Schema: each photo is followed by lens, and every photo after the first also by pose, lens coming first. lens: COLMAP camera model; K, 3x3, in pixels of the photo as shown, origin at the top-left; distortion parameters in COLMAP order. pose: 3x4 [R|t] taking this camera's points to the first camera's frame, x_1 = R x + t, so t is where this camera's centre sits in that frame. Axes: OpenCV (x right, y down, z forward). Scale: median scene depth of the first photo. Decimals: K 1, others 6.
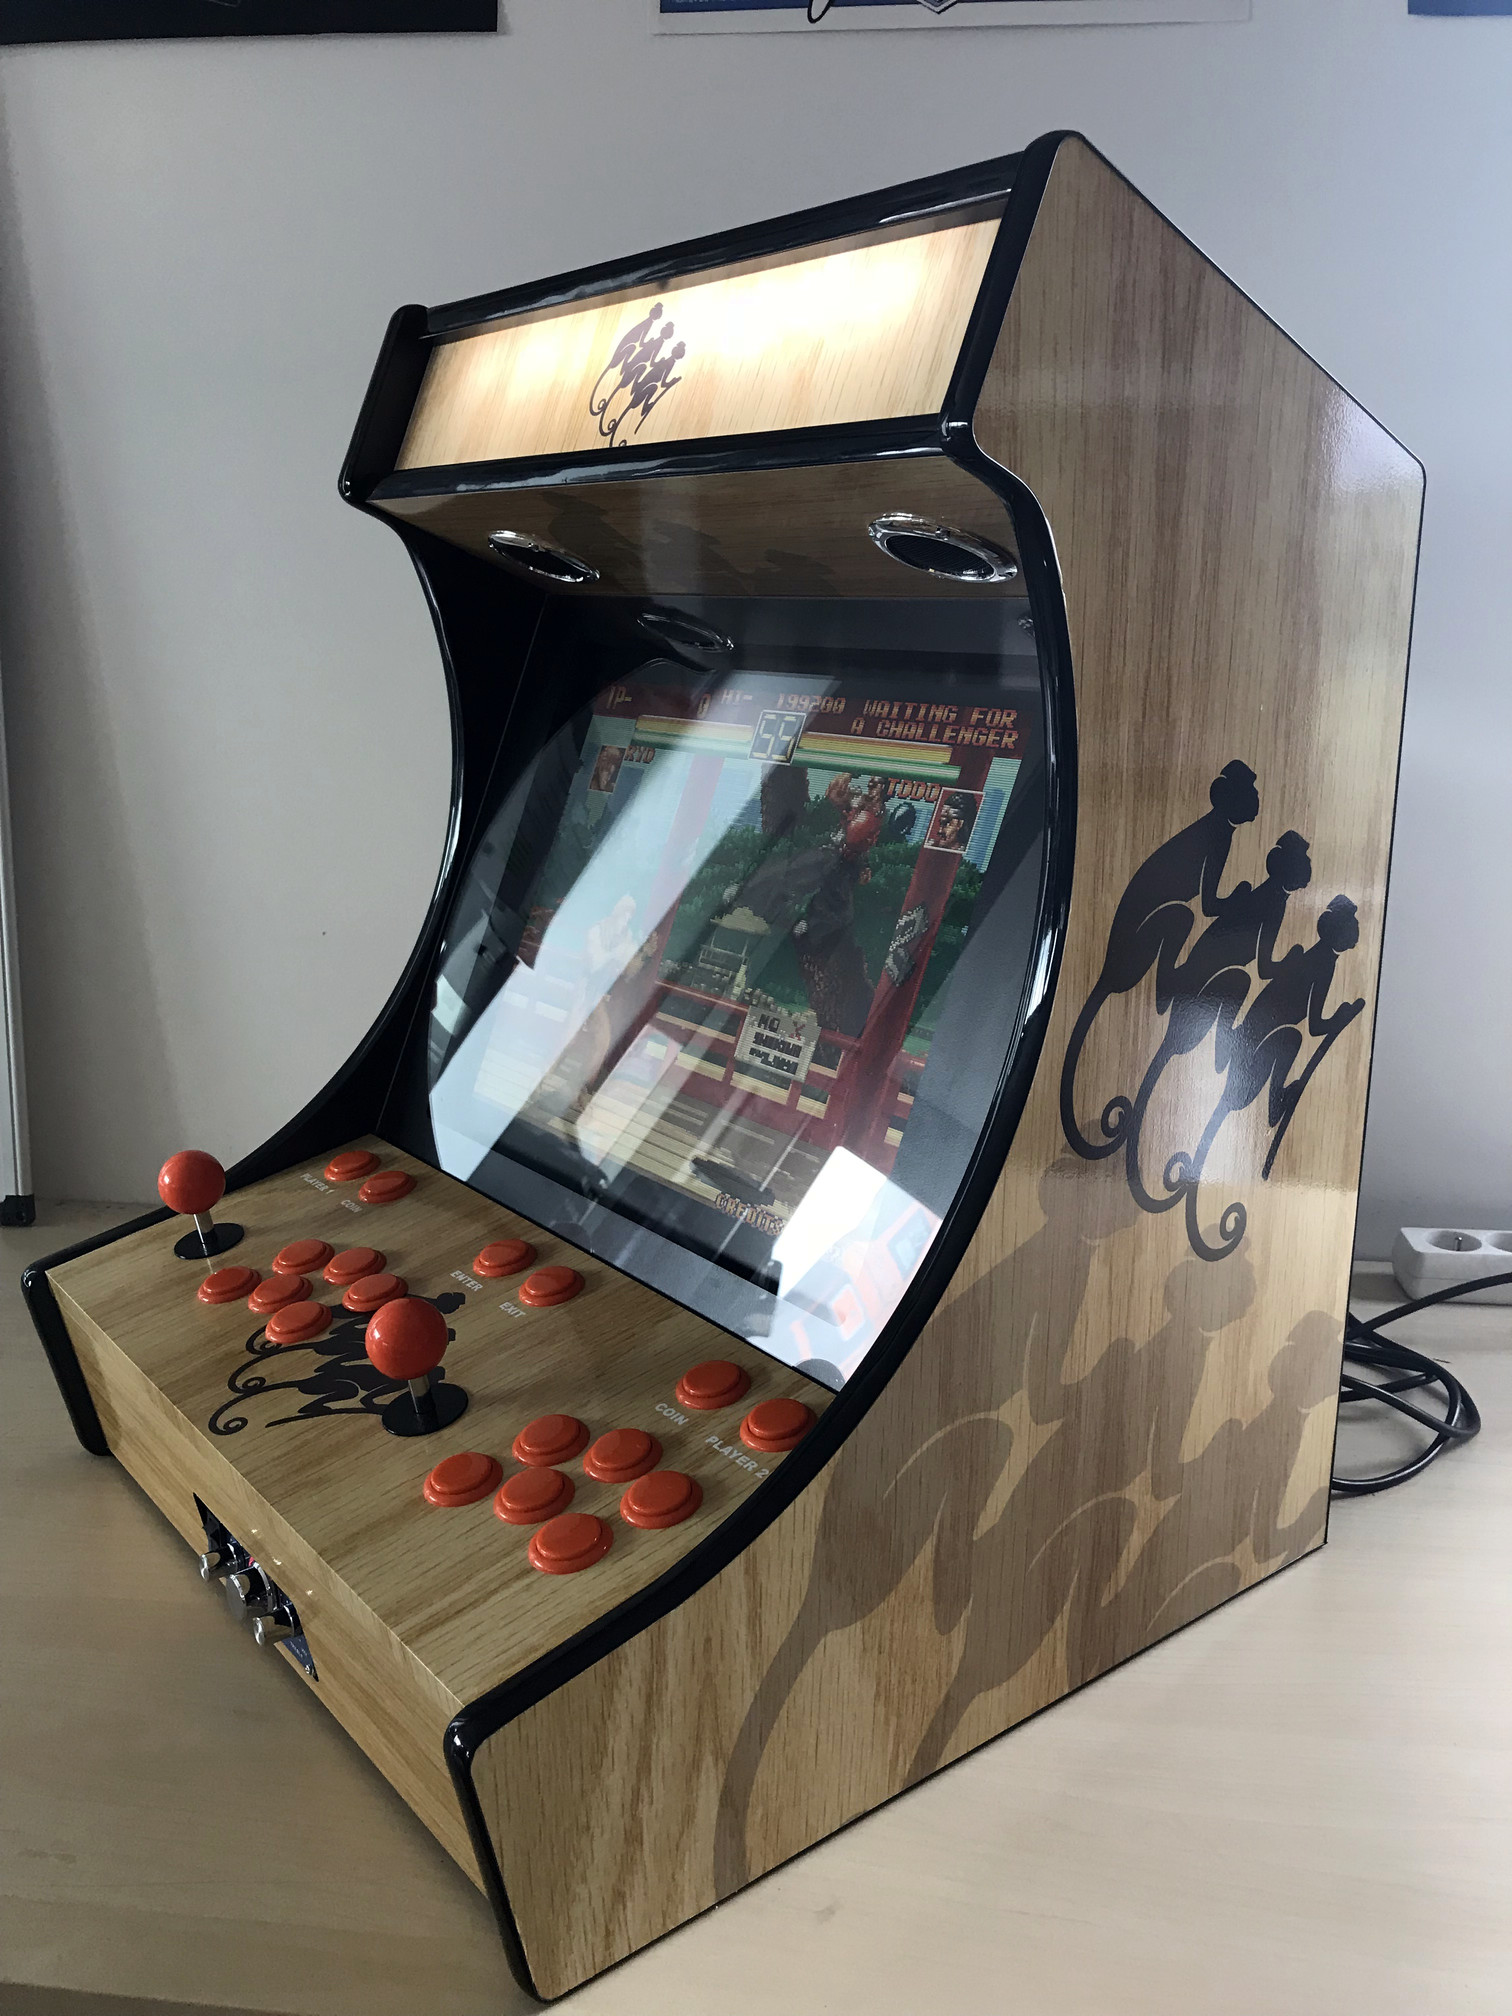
lens RADIAL K [[1630.4, 0, 756.0], [0, 1630.4, 1008.0], [0, 0, 1]] dist [-0.023211, -0.009867]
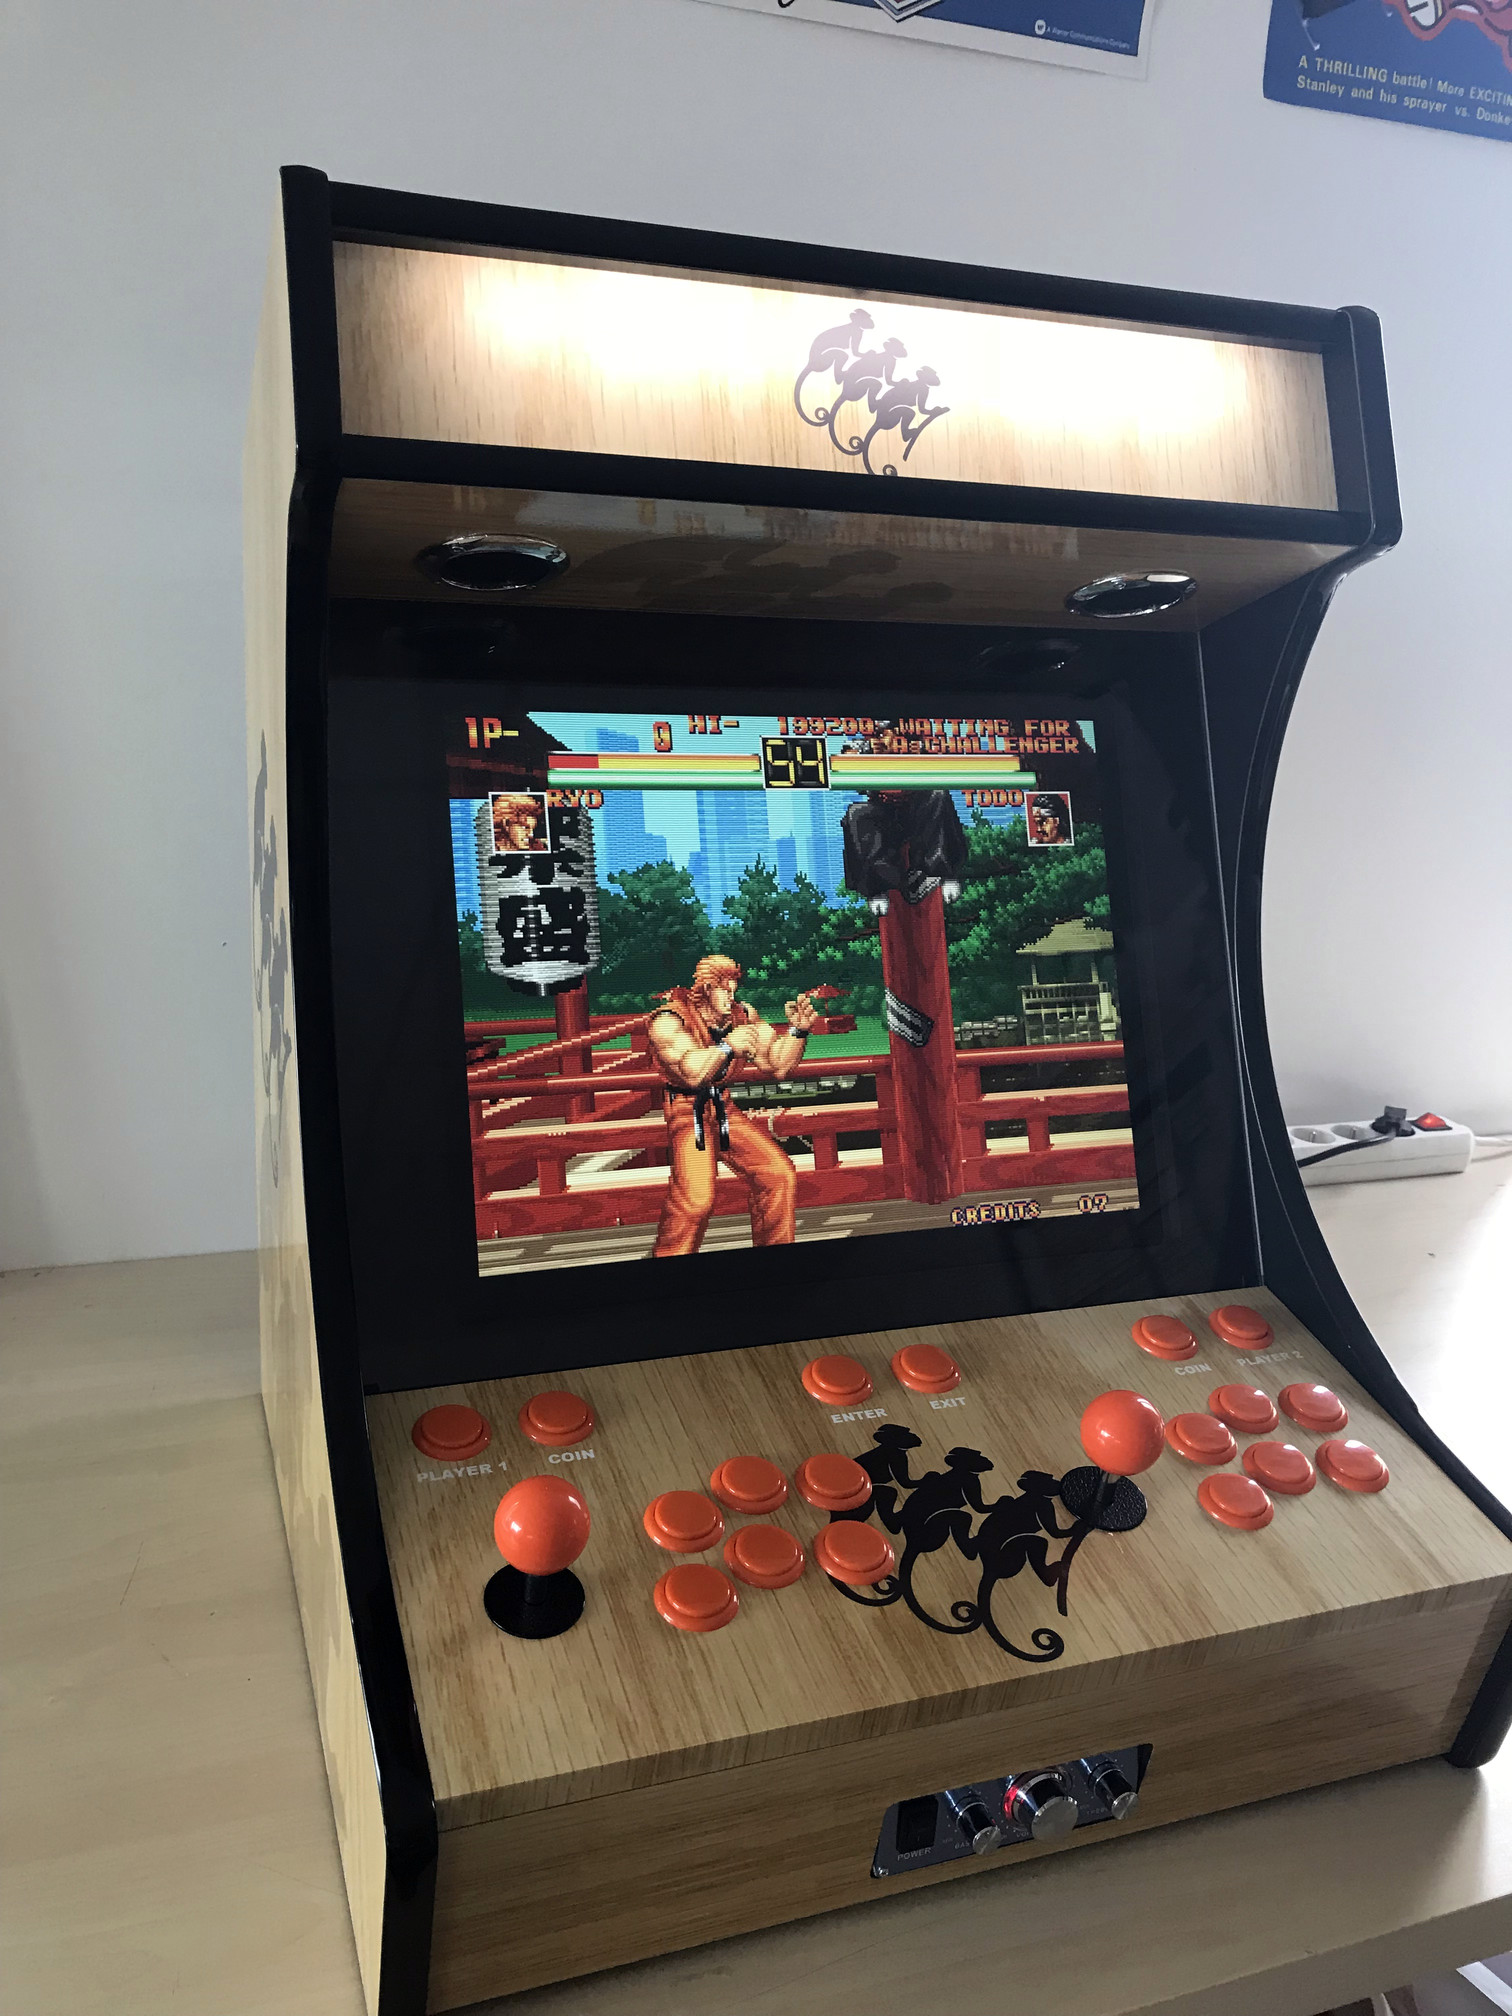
lens RADIAL K [[1673.4, 0, 783.2], [0, 1673.4, 1004.8], [0, 0, 1]] dist [0.011167, -0.012156]
pose [[0.320964, -0.252238, 0.912885, -1.056005], [0.179180, 0.962647, 0.202989, -0.262019], [-0.929988, 0.098418, 0.354171, 0.759962]]
